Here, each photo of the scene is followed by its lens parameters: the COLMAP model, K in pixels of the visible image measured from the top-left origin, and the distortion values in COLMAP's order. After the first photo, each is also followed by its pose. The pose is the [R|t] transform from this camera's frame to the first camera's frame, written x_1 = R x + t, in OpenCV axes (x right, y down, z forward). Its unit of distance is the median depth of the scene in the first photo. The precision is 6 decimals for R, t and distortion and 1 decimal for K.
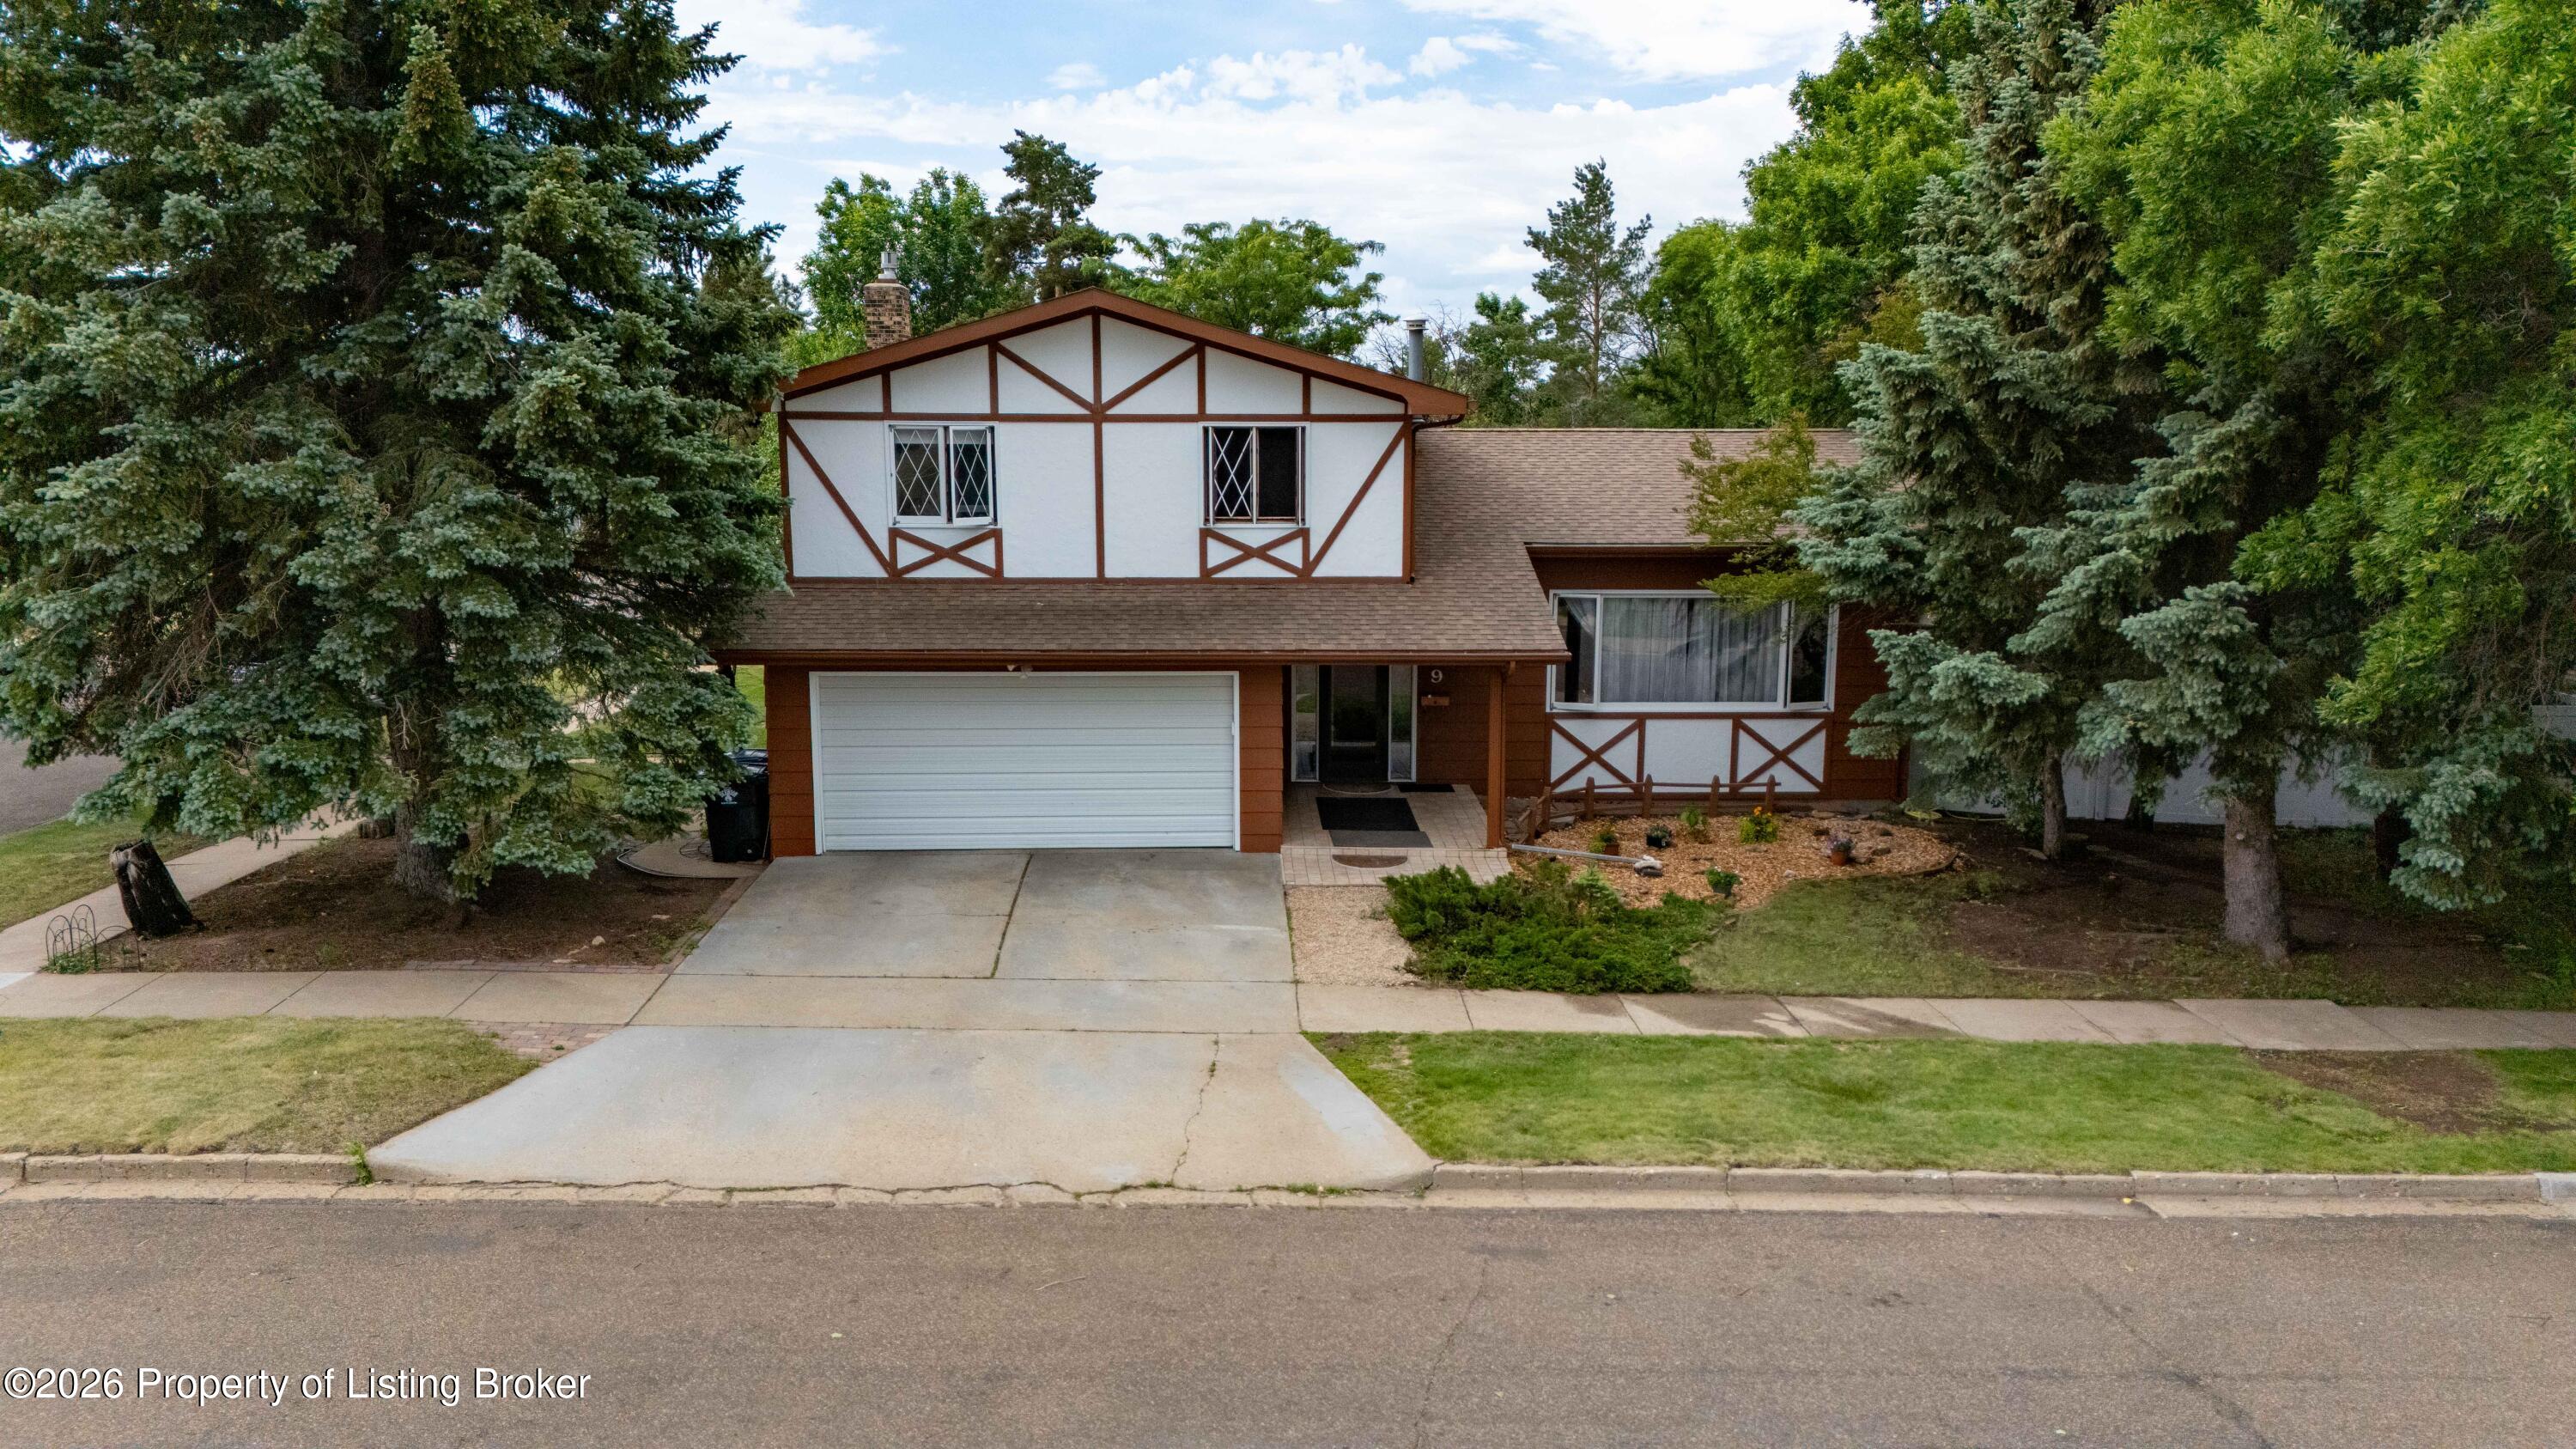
lens RADIAL K [[1879.5, 0, 1287.7], [0, 1879.5, 736.3], [0, 0, 1]] dist [0.098673, -0.110259]
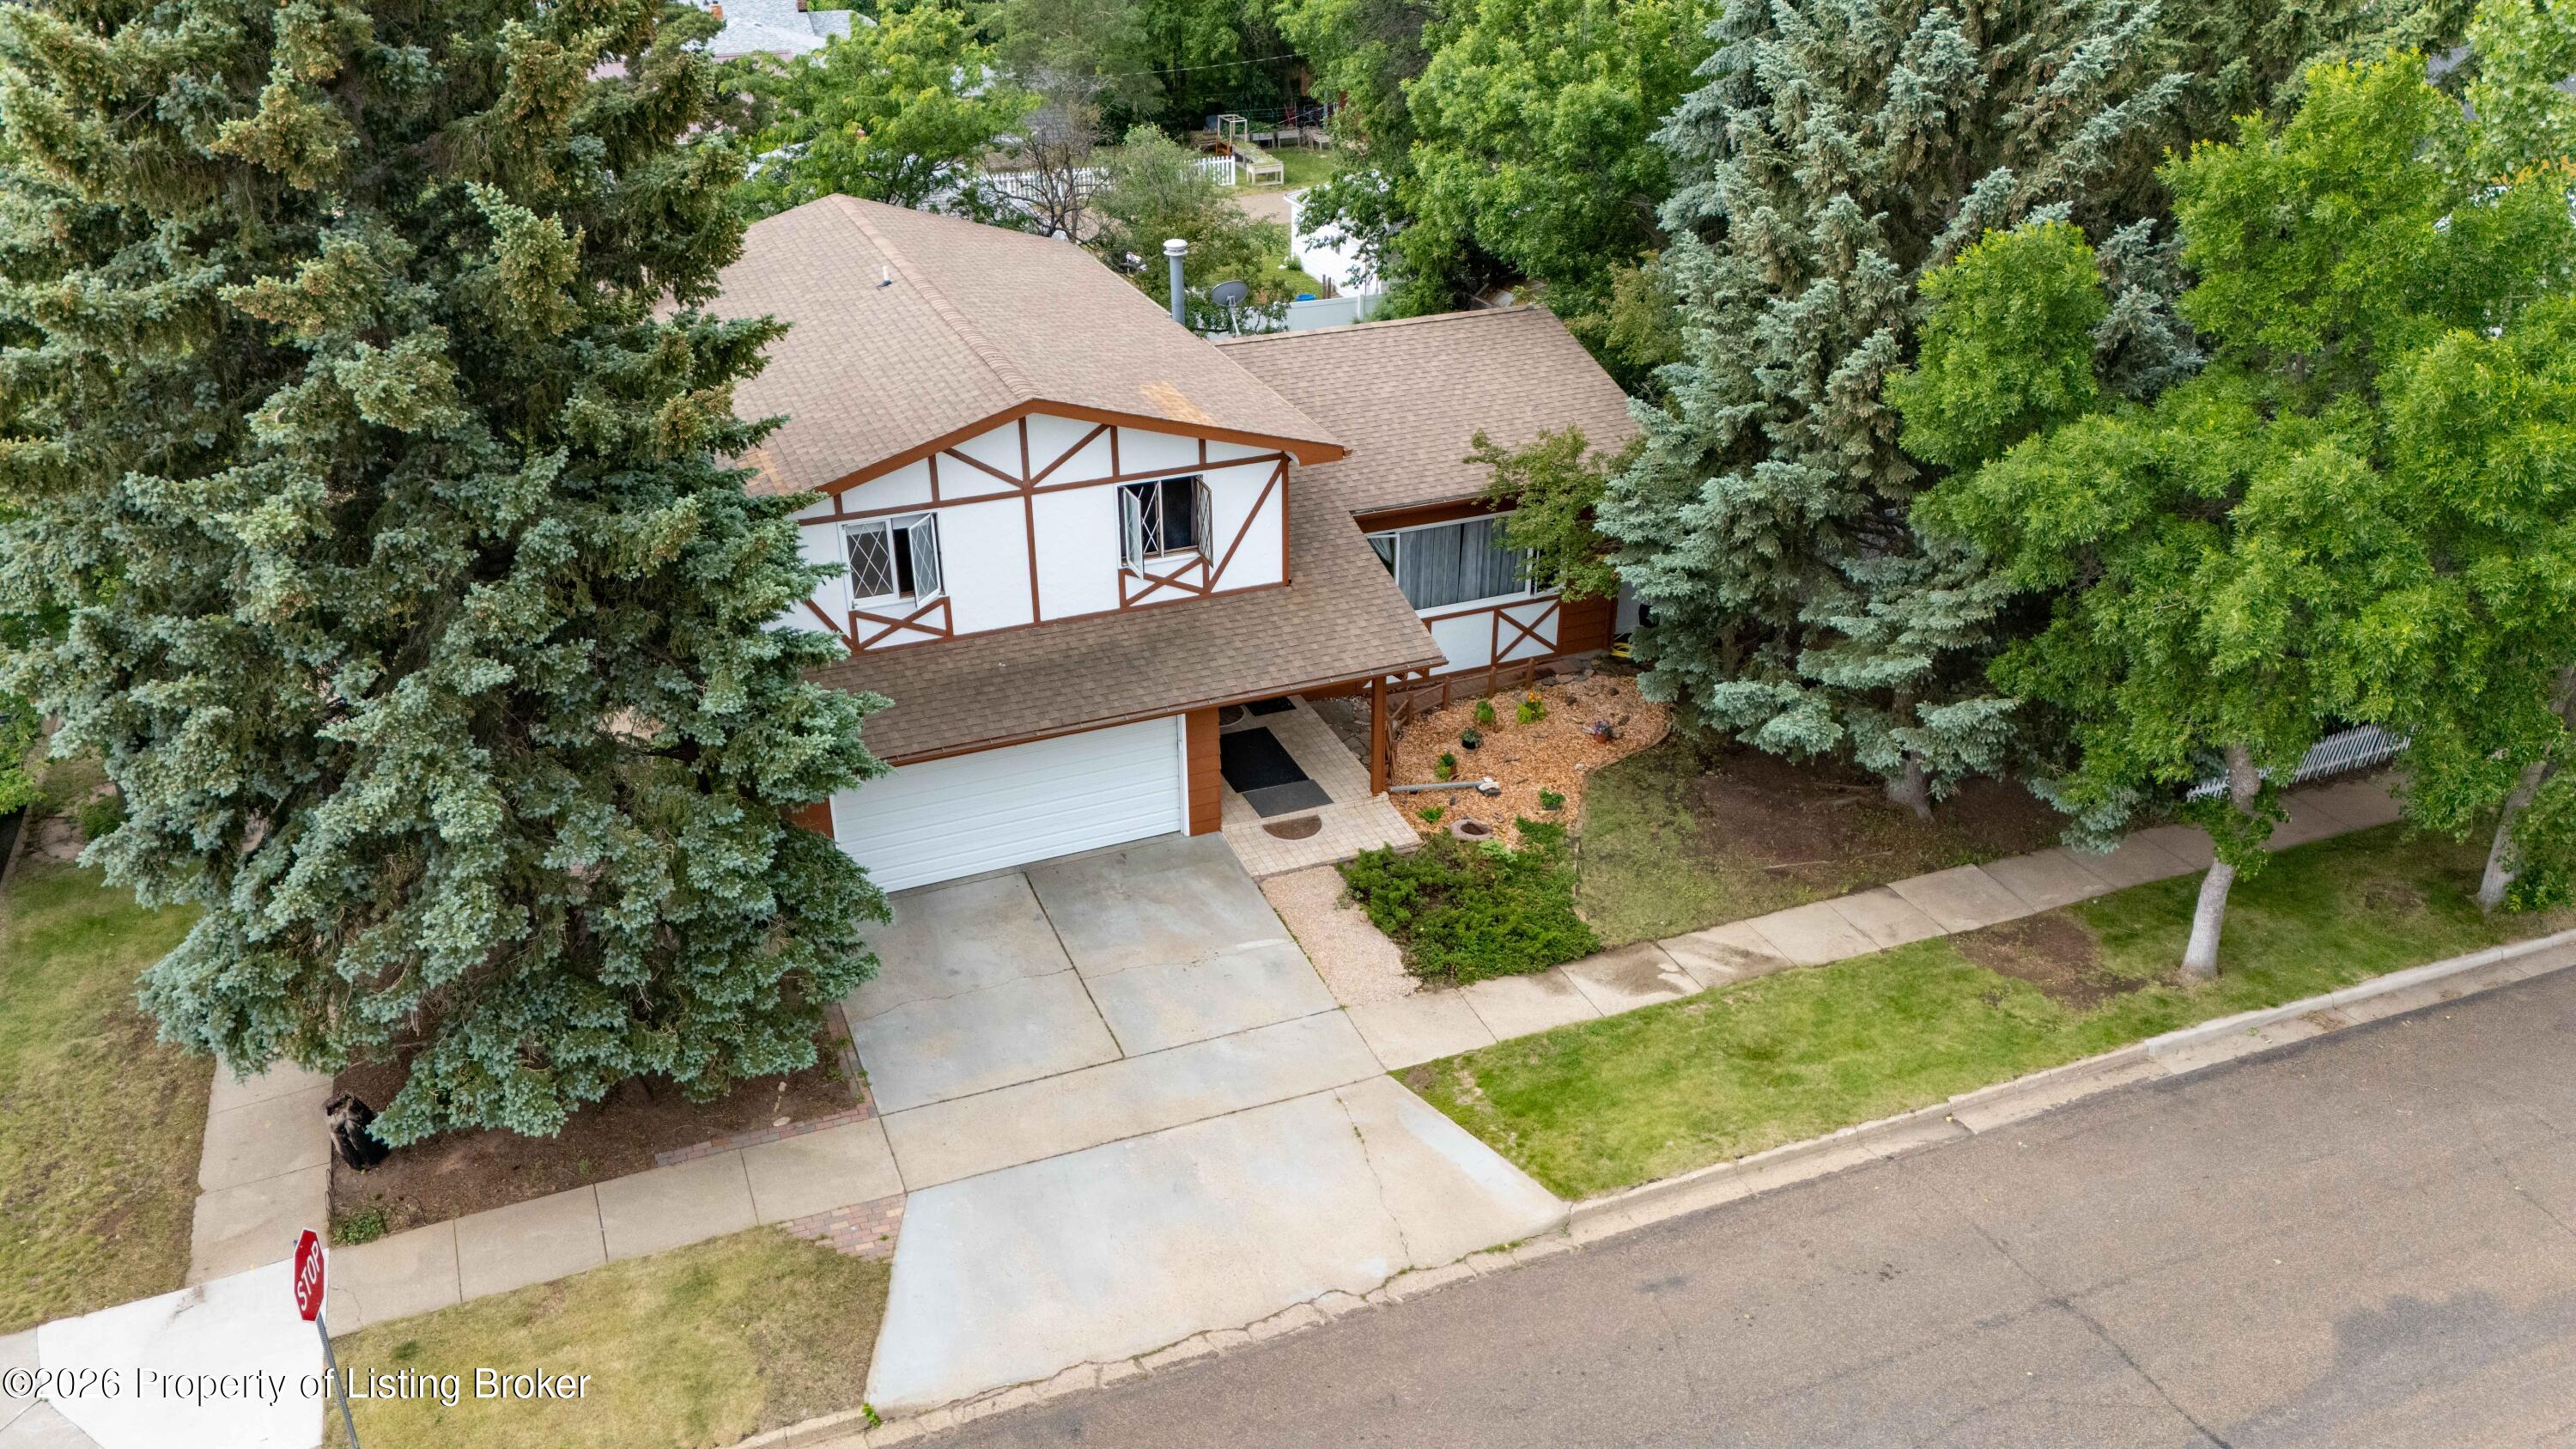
lens RADIAL K [[1879.5, 0, 1287.7], [0, 1879.5, 736.3], [0, 0, 1]] dist [0.098673, -0.110259]
pose [[0.935400, -0.168274, 0.310983, -0.329570], [0.062466, 0.944308, 0.323079, -0.384775], [-0.348030, -0.282782, 0.893817, -0.094917]]
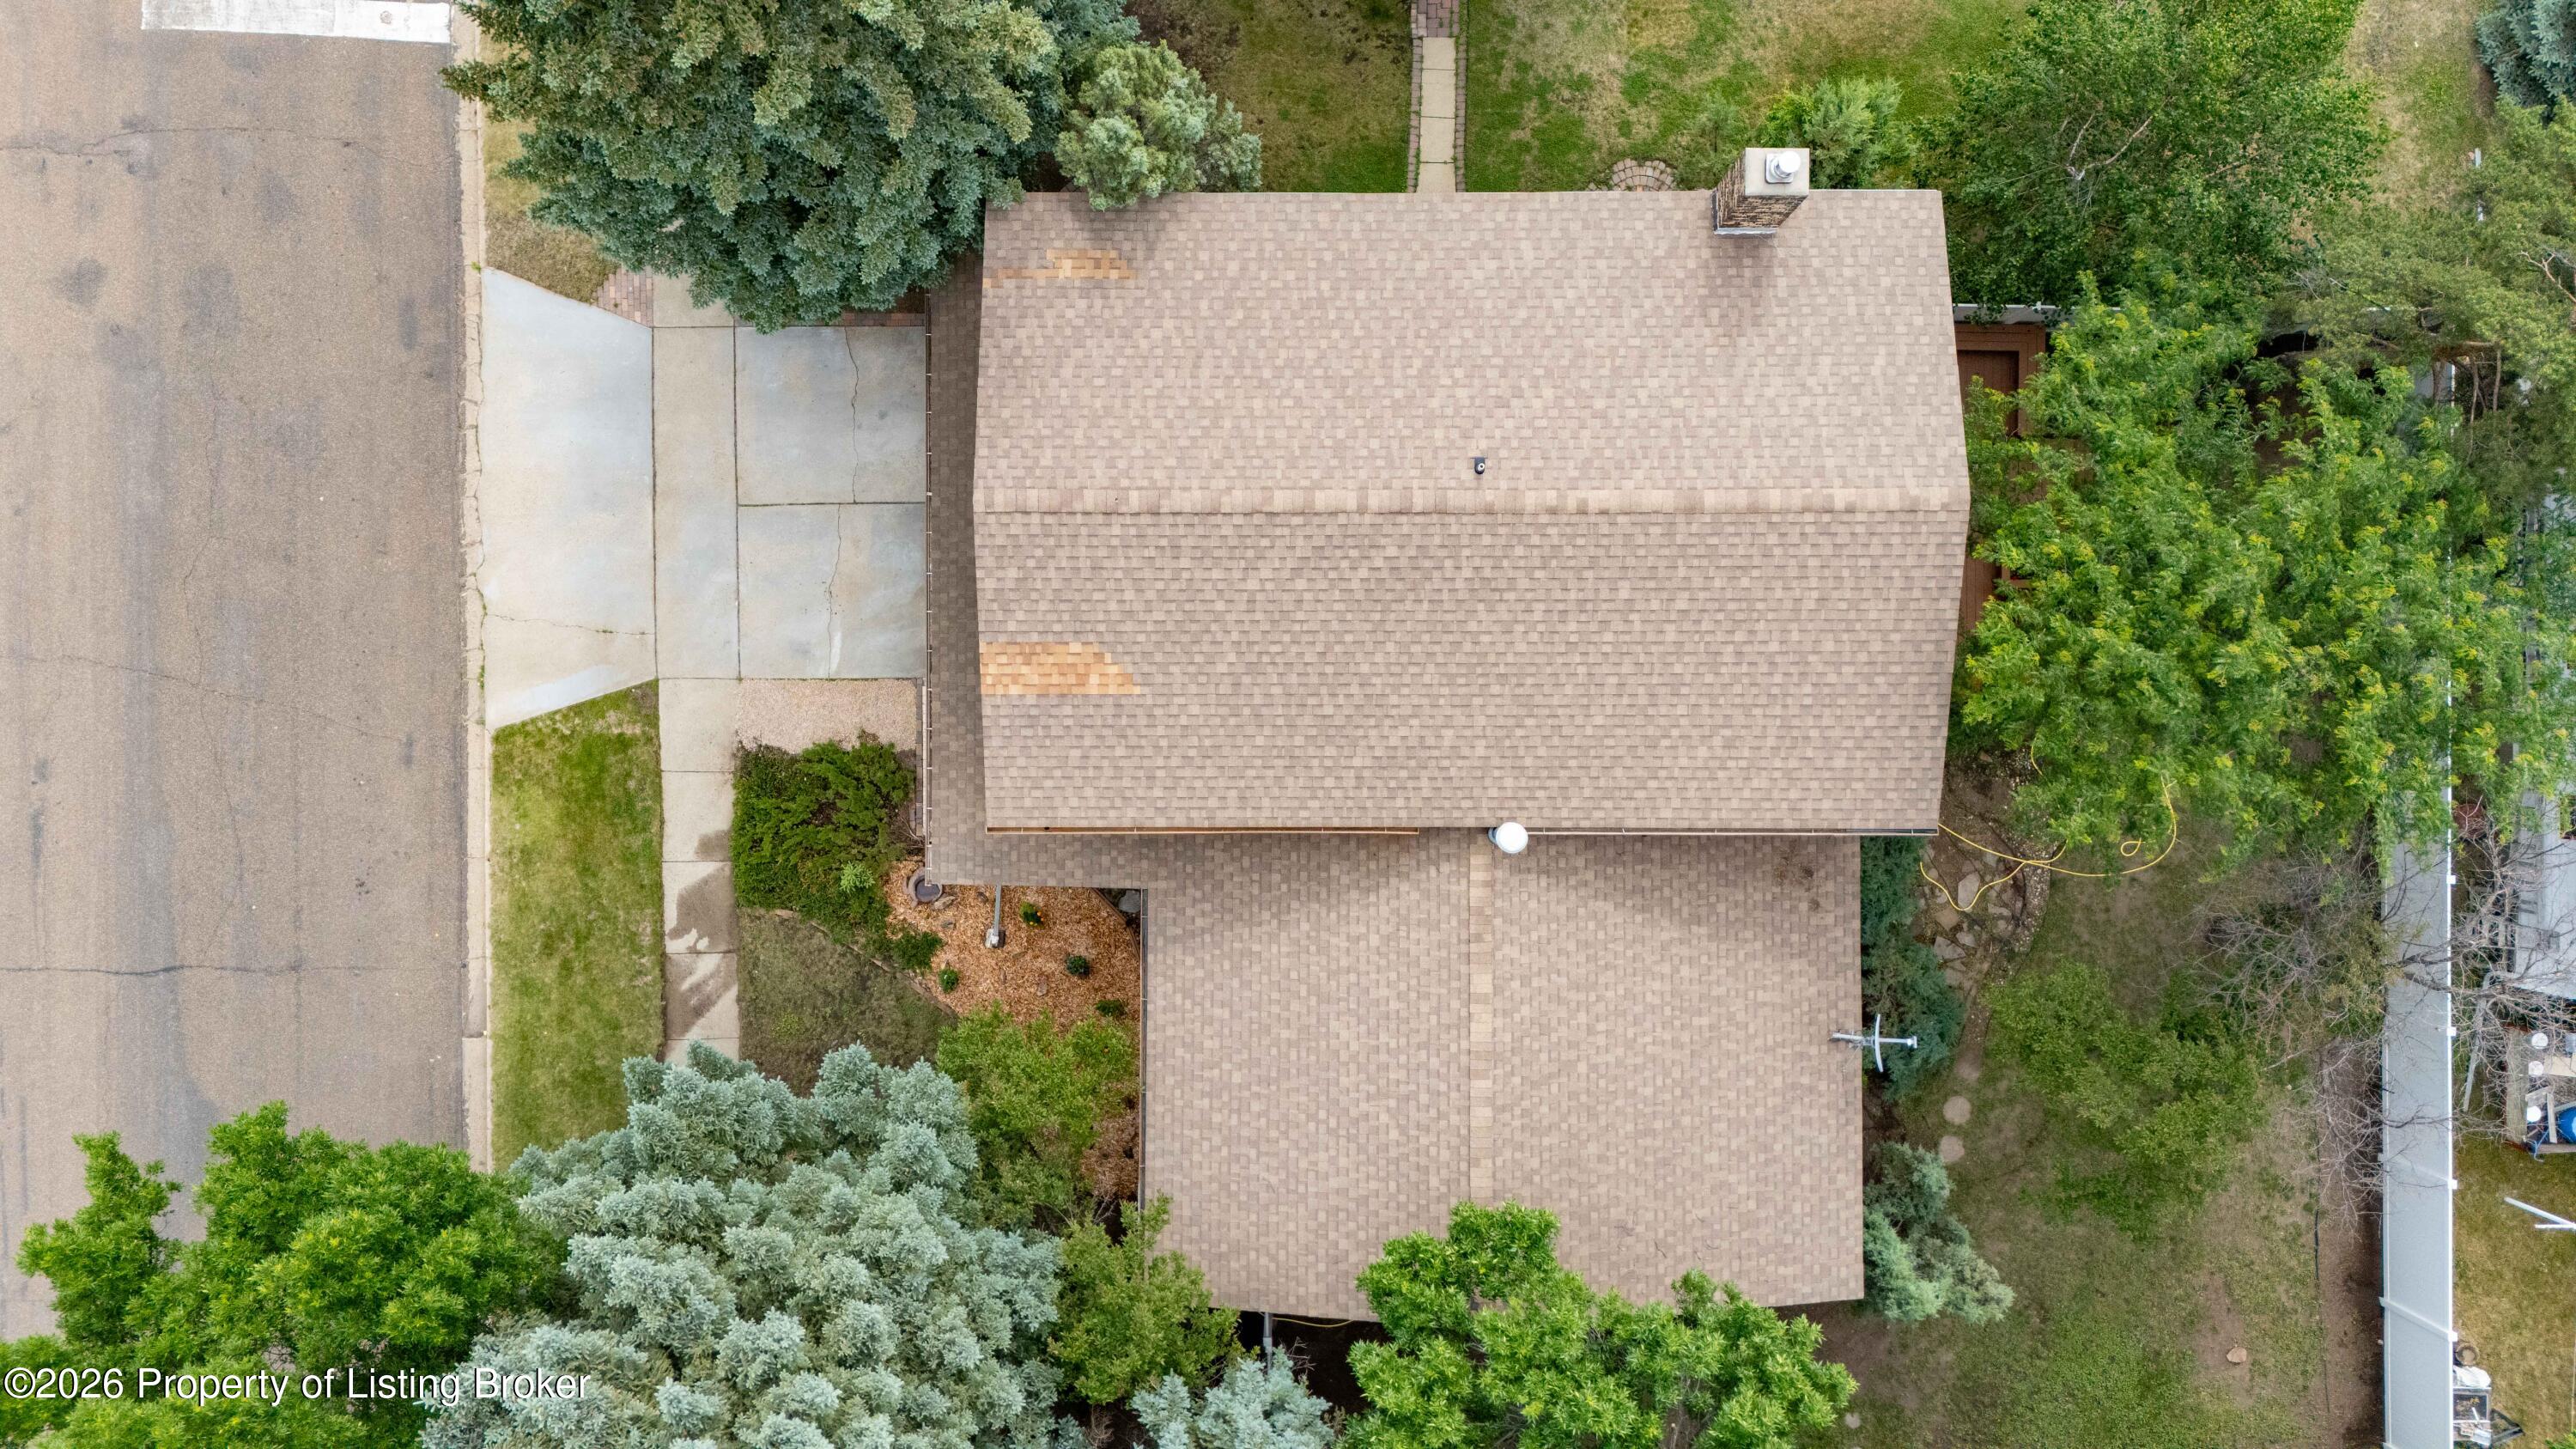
lens RADIAL K [[1879.5, 0, 1287.7], [0, 1879.5, 736.3], [0, 0, 1]] dist [0.098673, -0.110259]
pose [[-0.037069, 0.999312, 0.001088, 0.028870], [-0.169982, -0.007378, 0.985420, -1.354917], [0.984750, 0.036343, 0.170139, 0.963648]]
